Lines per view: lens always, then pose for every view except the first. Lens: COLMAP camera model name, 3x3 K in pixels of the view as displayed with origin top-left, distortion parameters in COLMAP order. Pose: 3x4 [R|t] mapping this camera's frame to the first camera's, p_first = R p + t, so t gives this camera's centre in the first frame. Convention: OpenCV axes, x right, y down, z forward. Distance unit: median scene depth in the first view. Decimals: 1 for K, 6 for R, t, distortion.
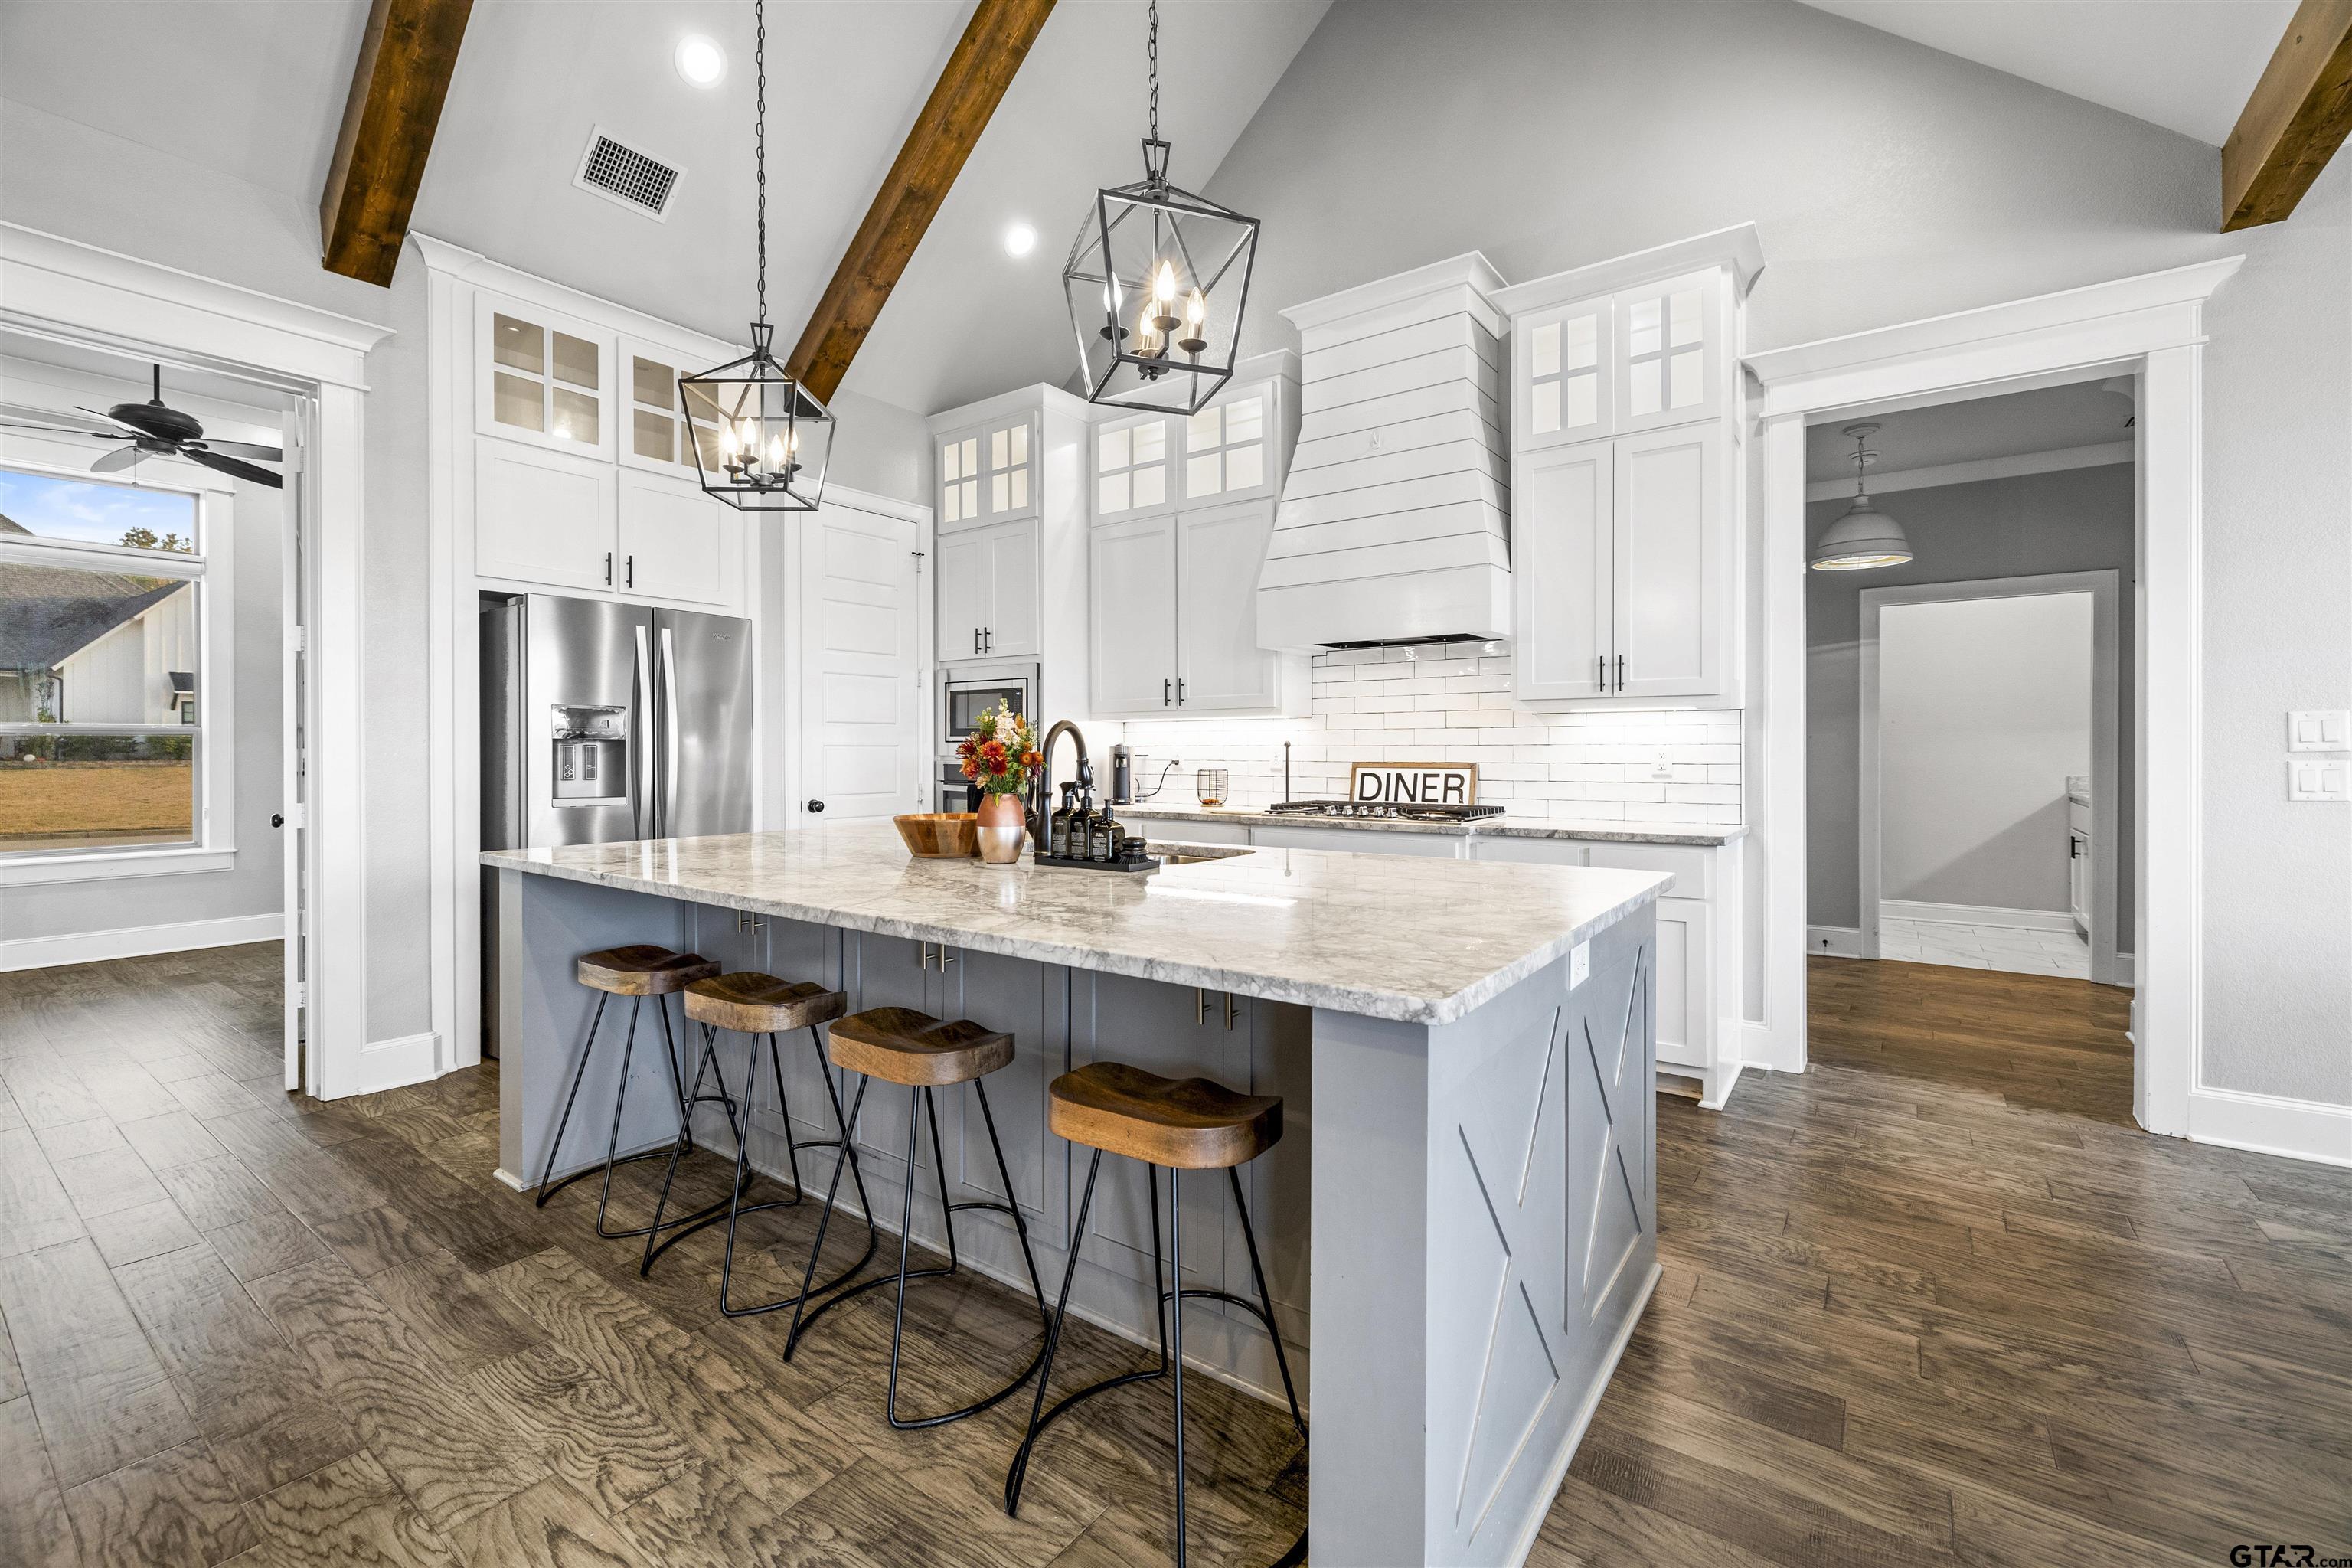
lens RADIAL K [[994.1, 0, 1183.1], [0, 994.1, 762.1], [0, 0, 1]] dist [0.002150, 0.000020]
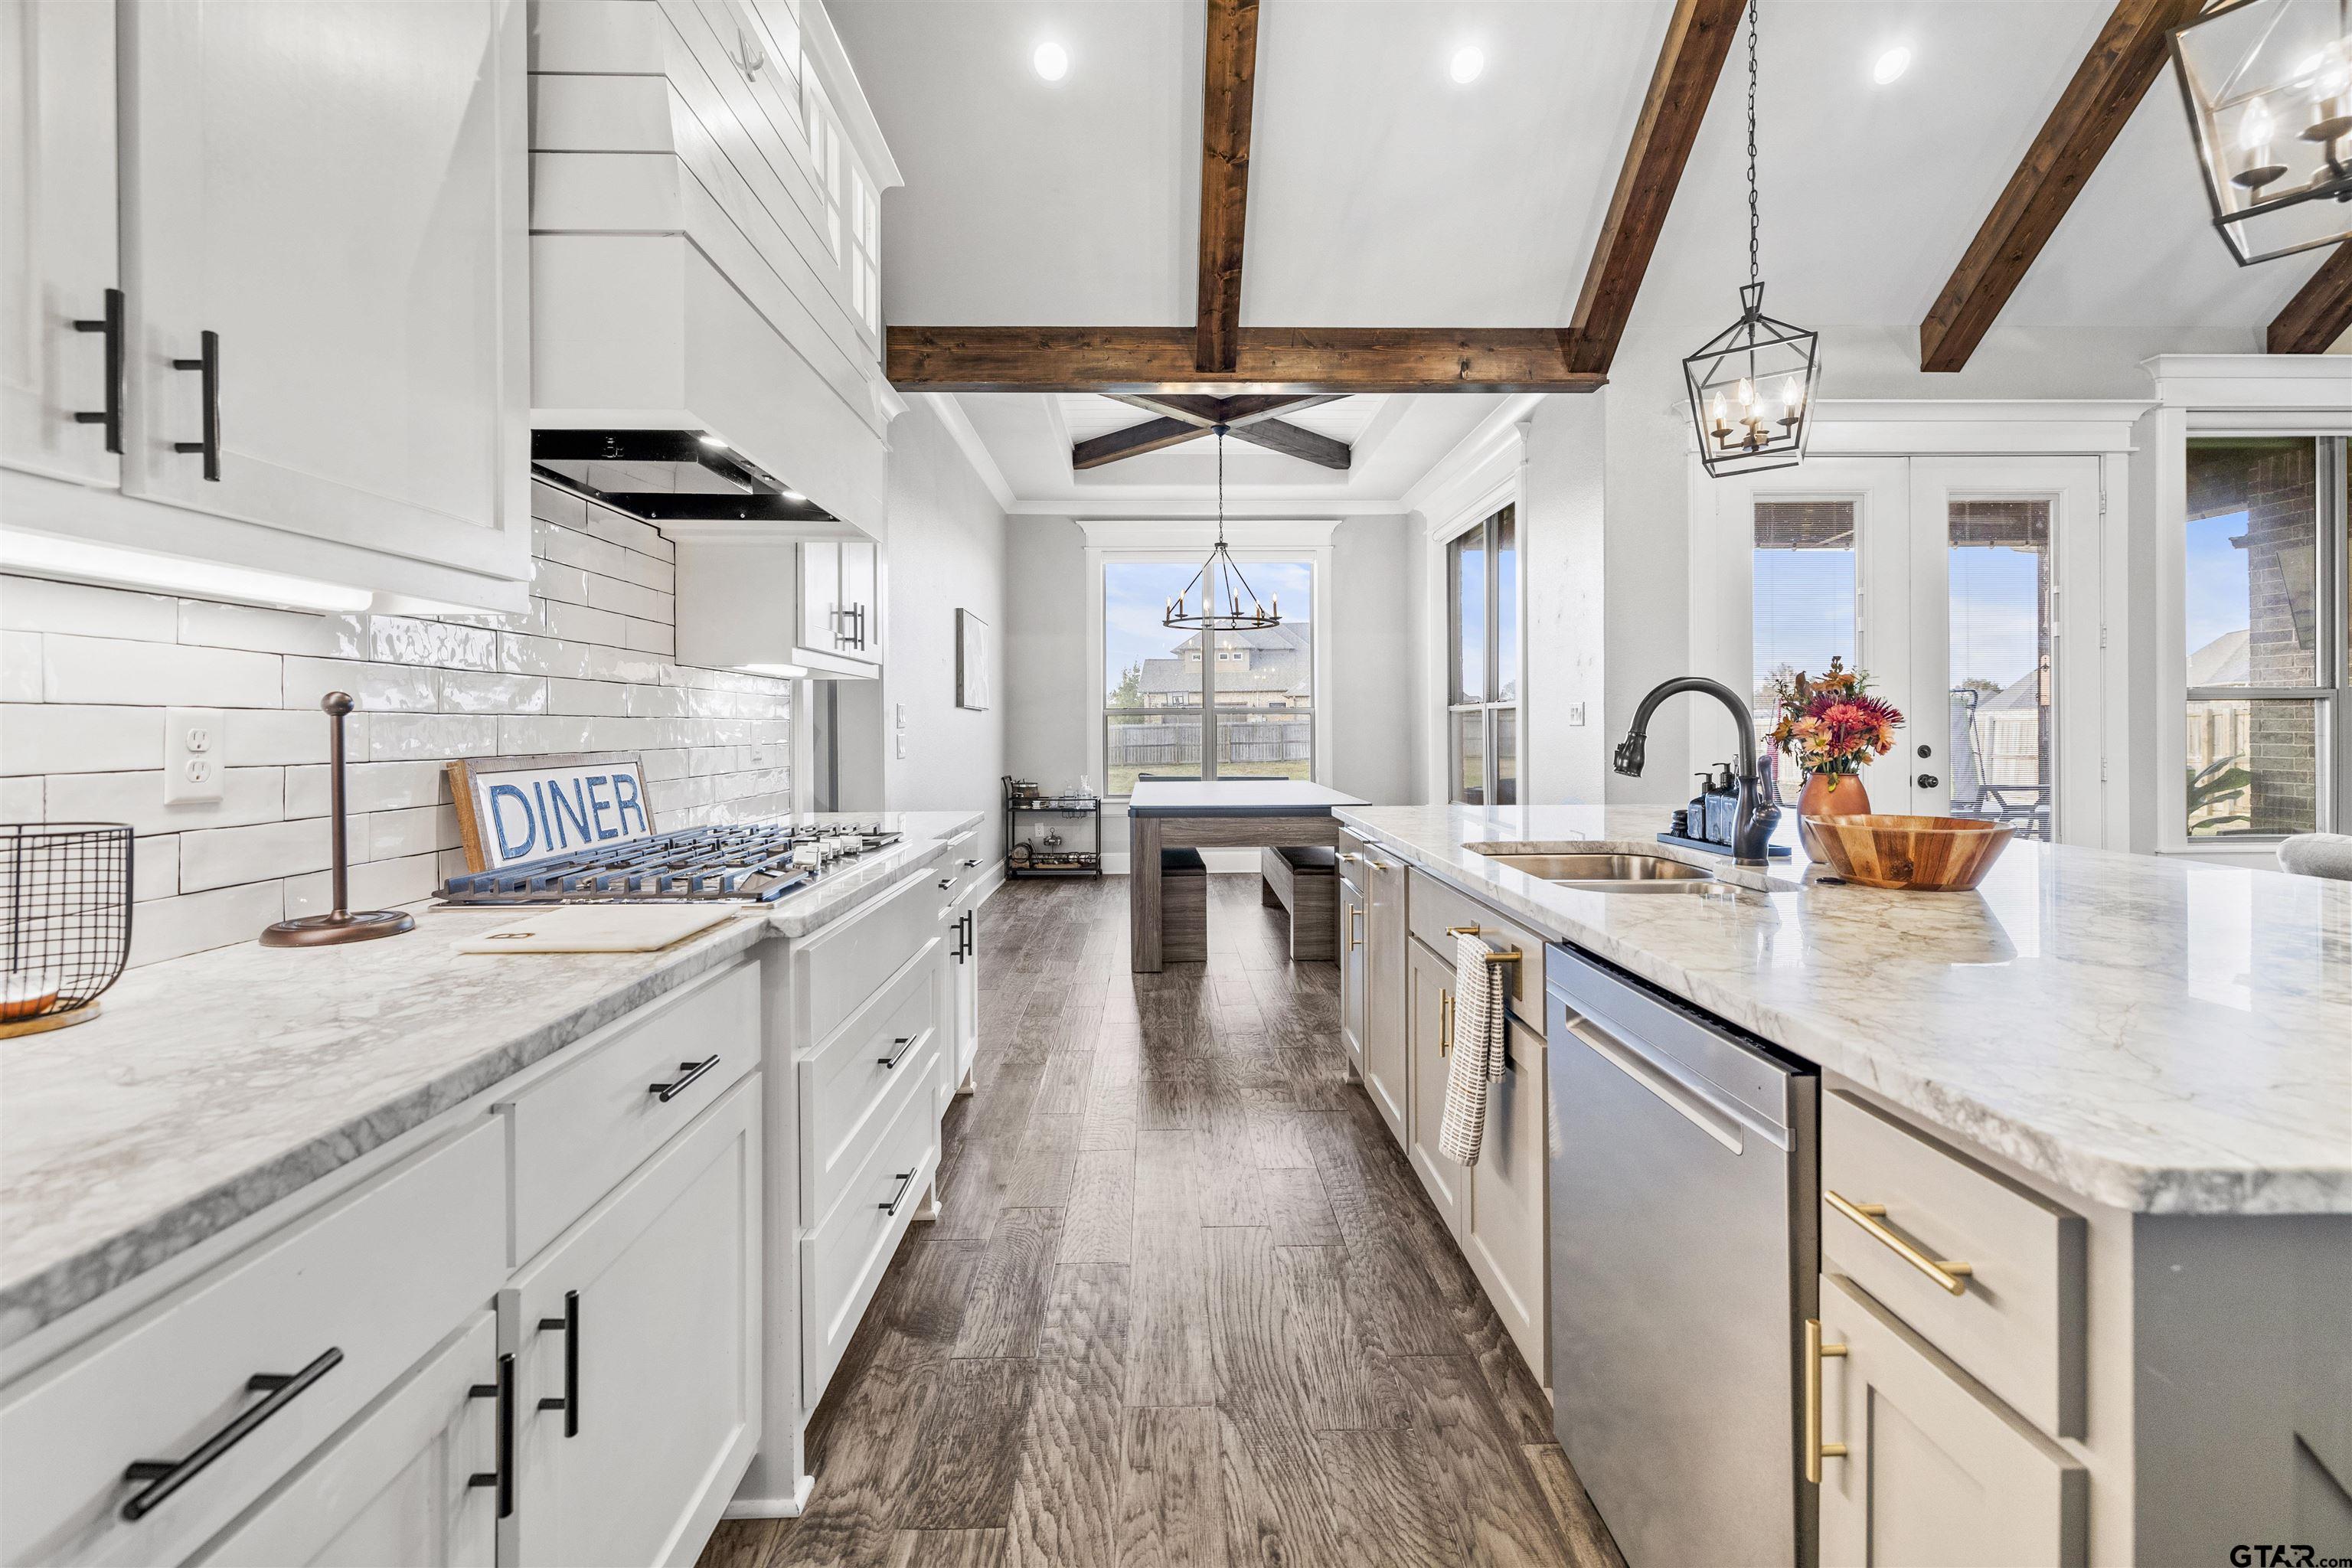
lens RADIAL K [[994.1, 0, 1164.7], [0, 994.1, 715.5], [0, 0, 1]] dist [0.002150, 0.000020]
pose [[-0.603412, 0.010447, 0.797361, -0.271460], [0.011774, 0.999922, -0.004191, -0.011749], [-0.797343, 0.006859, -0.603488, 1.054042]]
